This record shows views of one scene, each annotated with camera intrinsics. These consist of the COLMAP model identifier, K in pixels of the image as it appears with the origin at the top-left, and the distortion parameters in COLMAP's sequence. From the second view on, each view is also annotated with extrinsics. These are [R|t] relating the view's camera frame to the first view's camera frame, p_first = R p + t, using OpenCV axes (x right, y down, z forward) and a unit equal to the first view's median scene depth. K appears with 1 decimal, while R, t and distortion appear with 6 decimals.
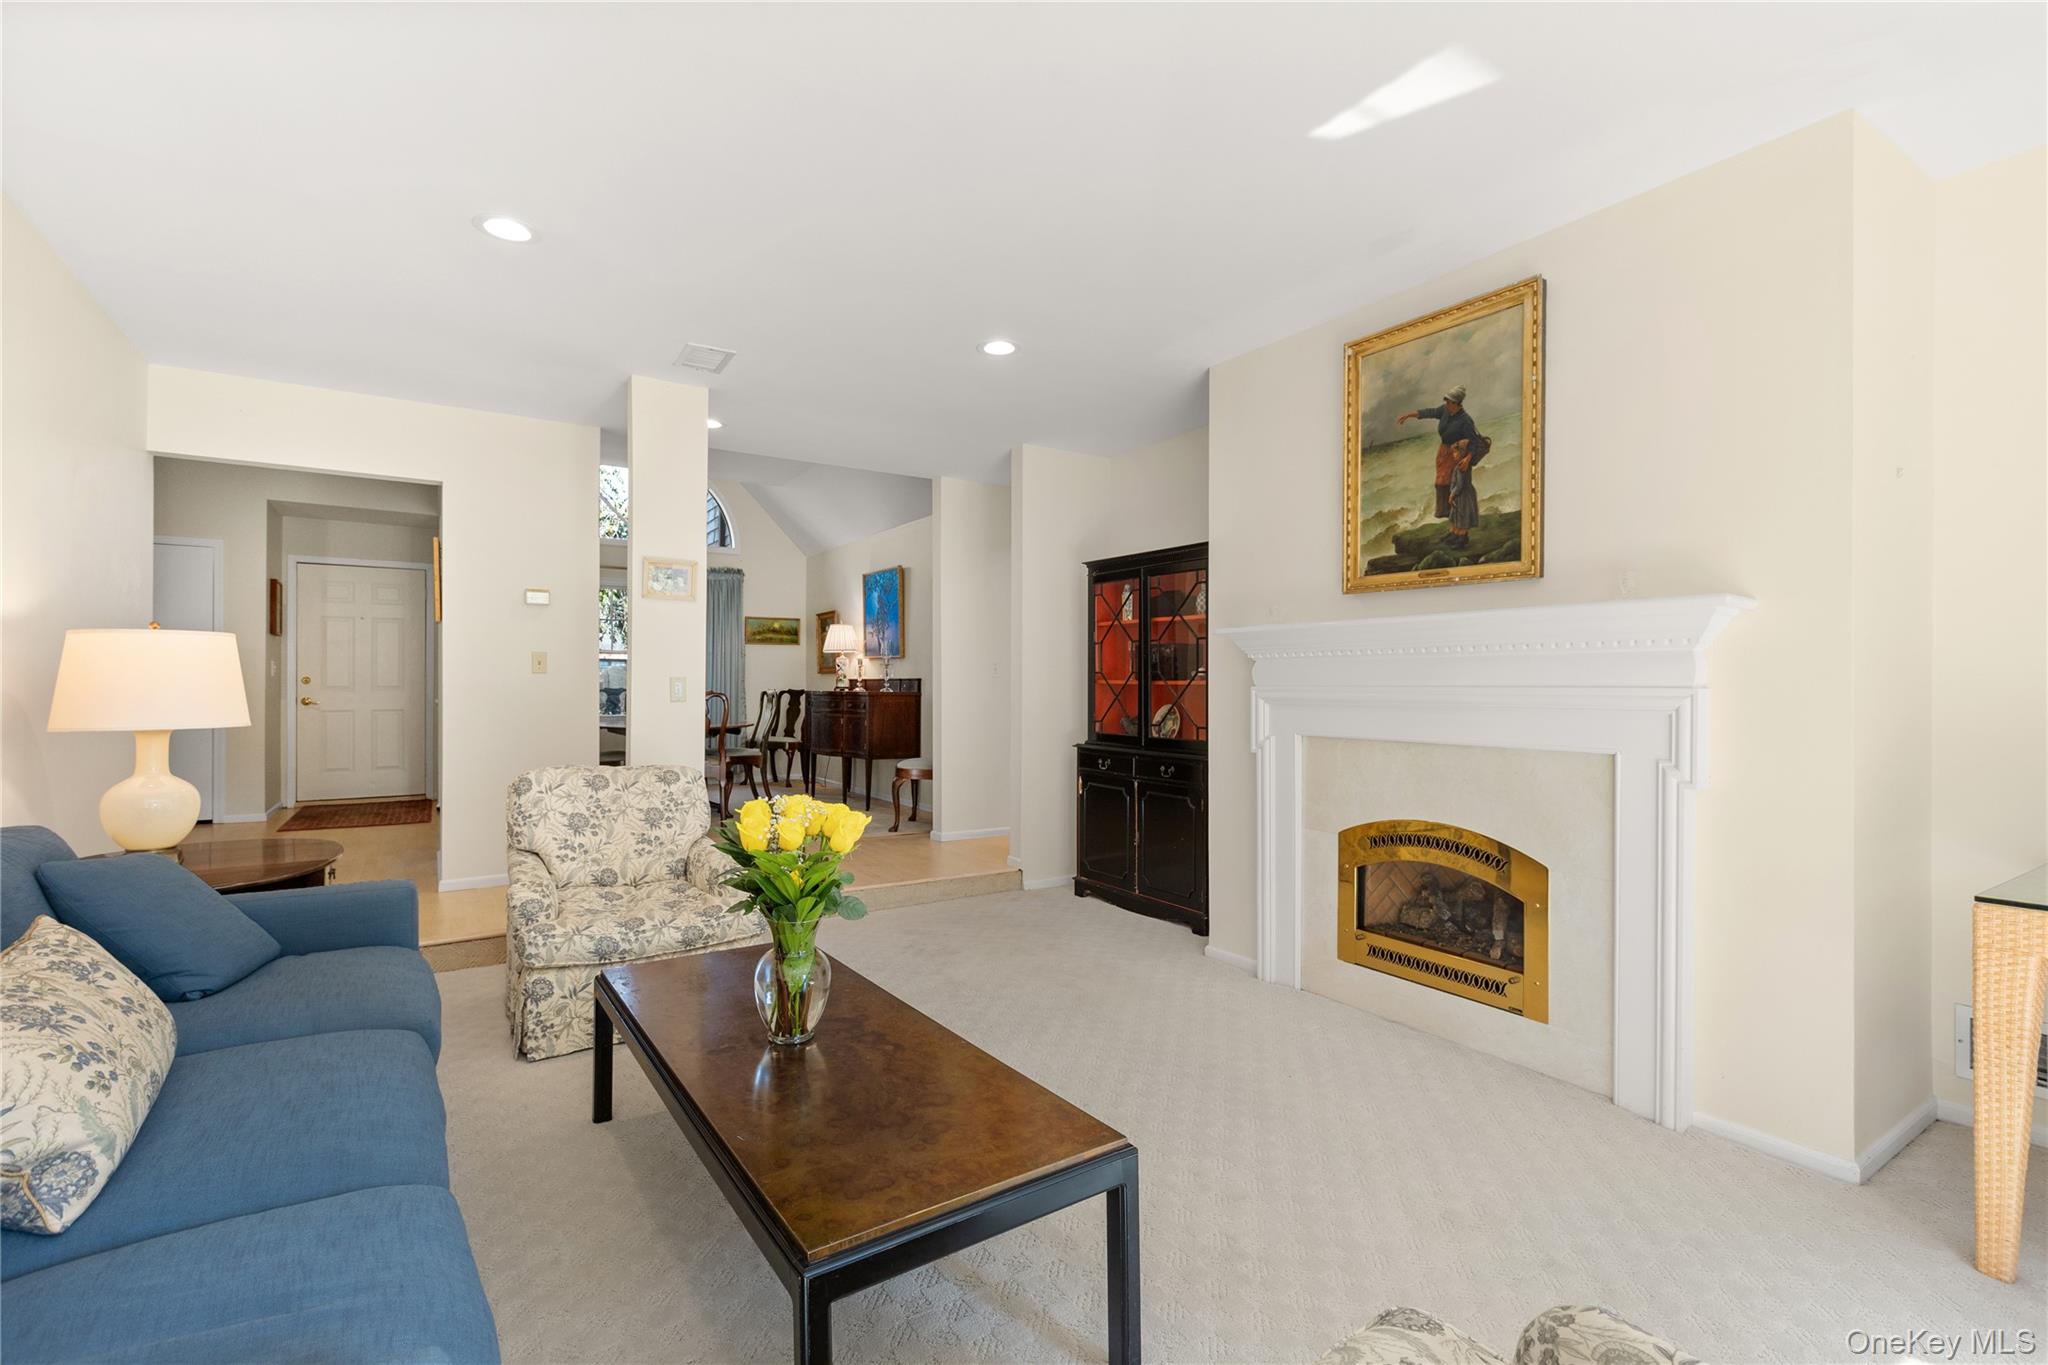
lens RADIAL K [[918.3, 0, 1021.5], [0, 918.3, 678.9], [0, 0, 1]] dist [-0.001567, 0.000003]
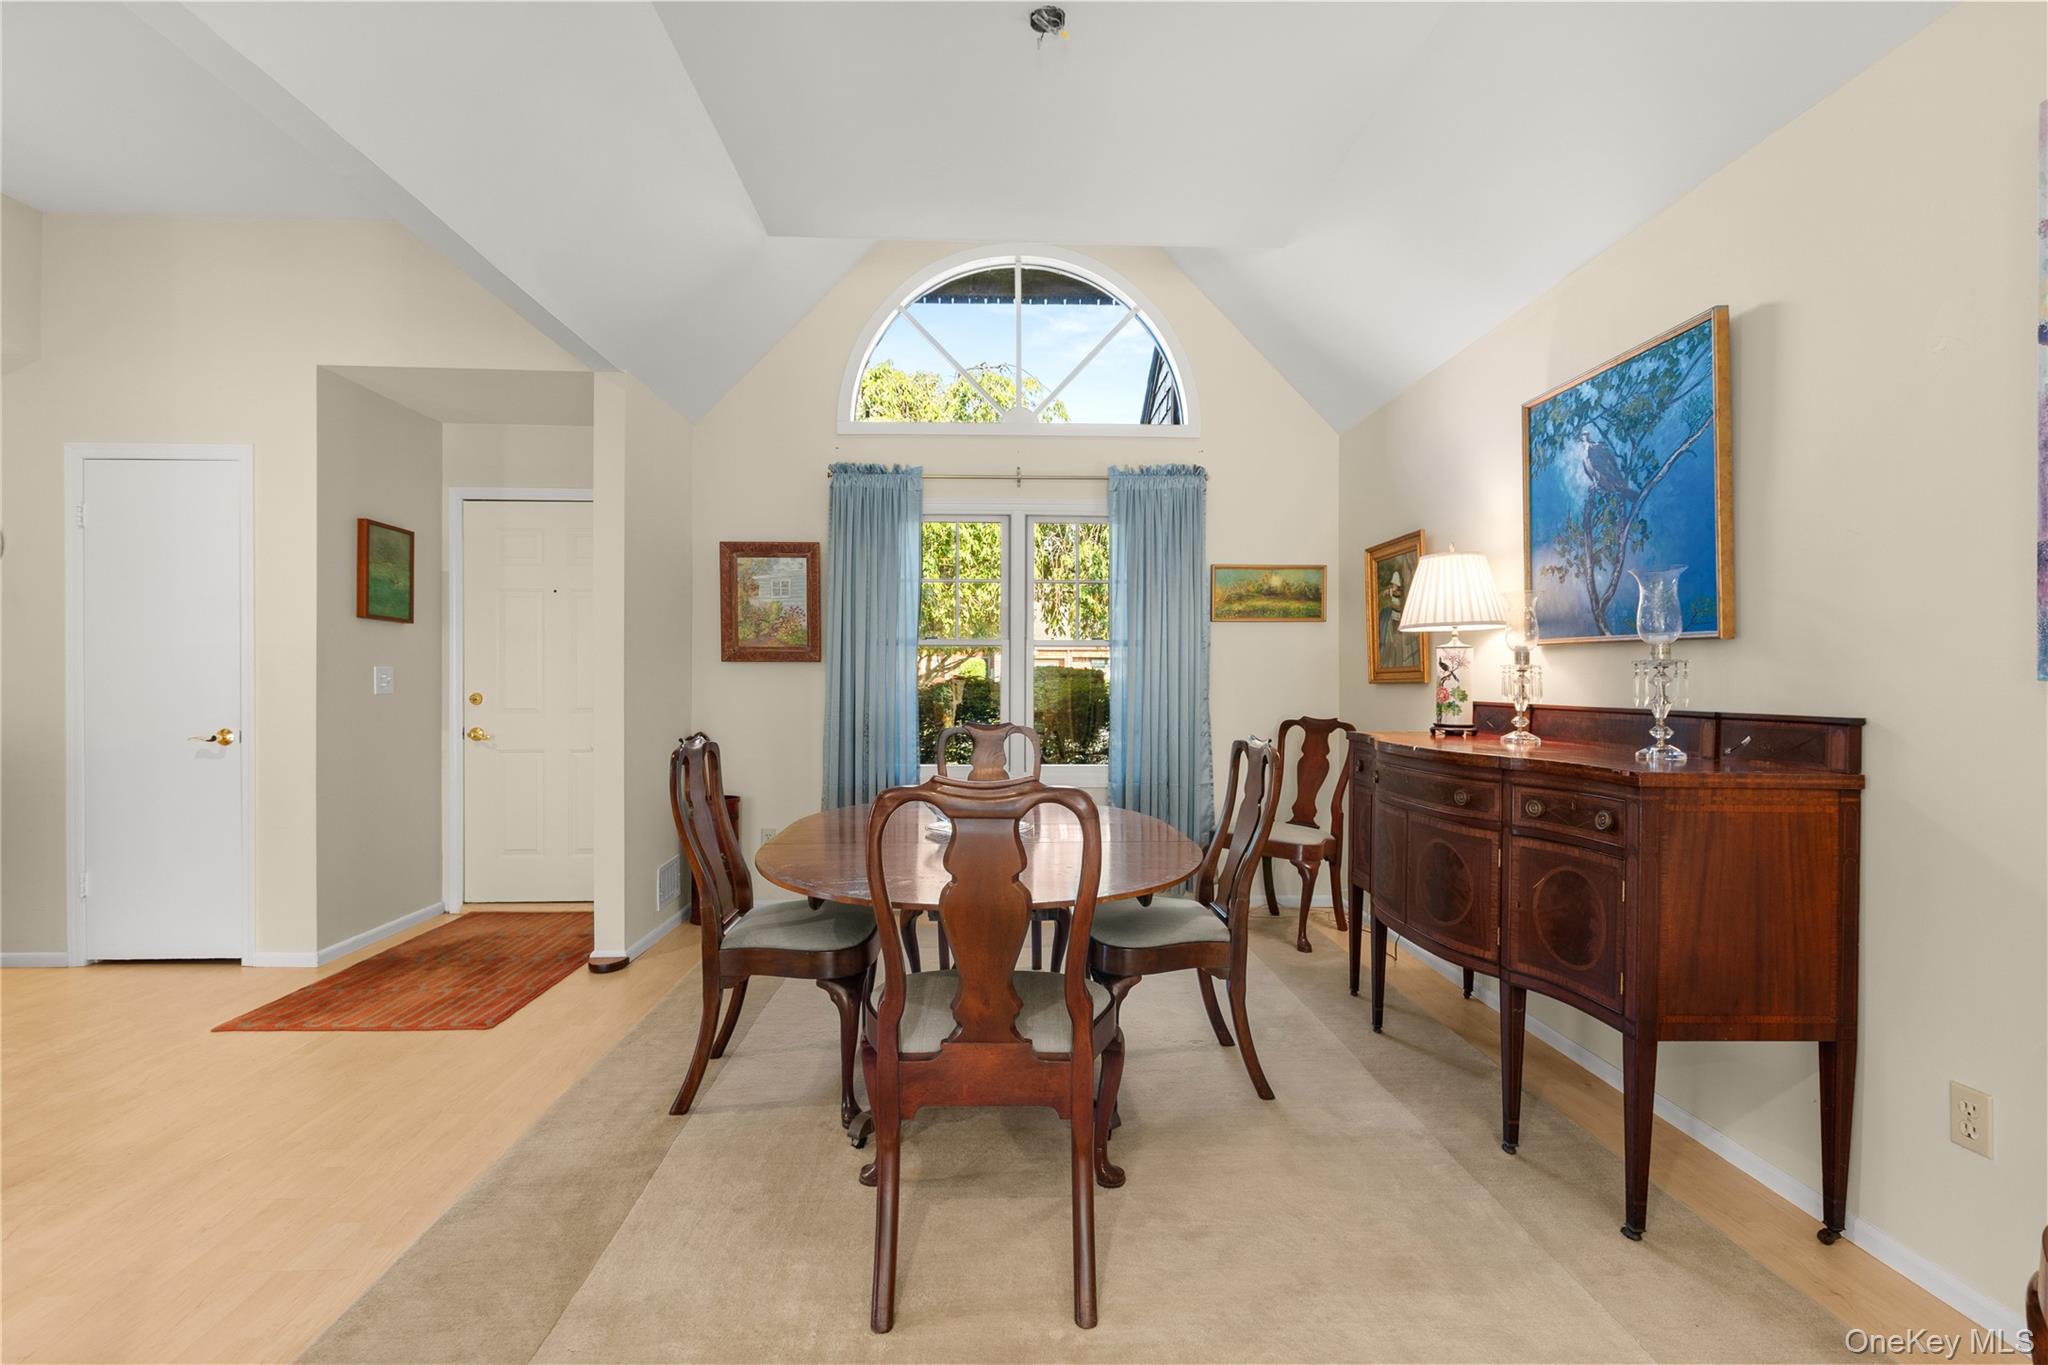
lens RADIAL K [[918.3, 0, 1017.6], [0, 918.3, 673.0], [0, 0, 1]] dist [-0.001567, 0.000003]
pose [[0.860265, -0.002976, -0.509838, -0.146871], [0.001821, 0.999995, -0.002765, -0.010210], [0.509843, 0.001450, 0.860266, 0.550877]]
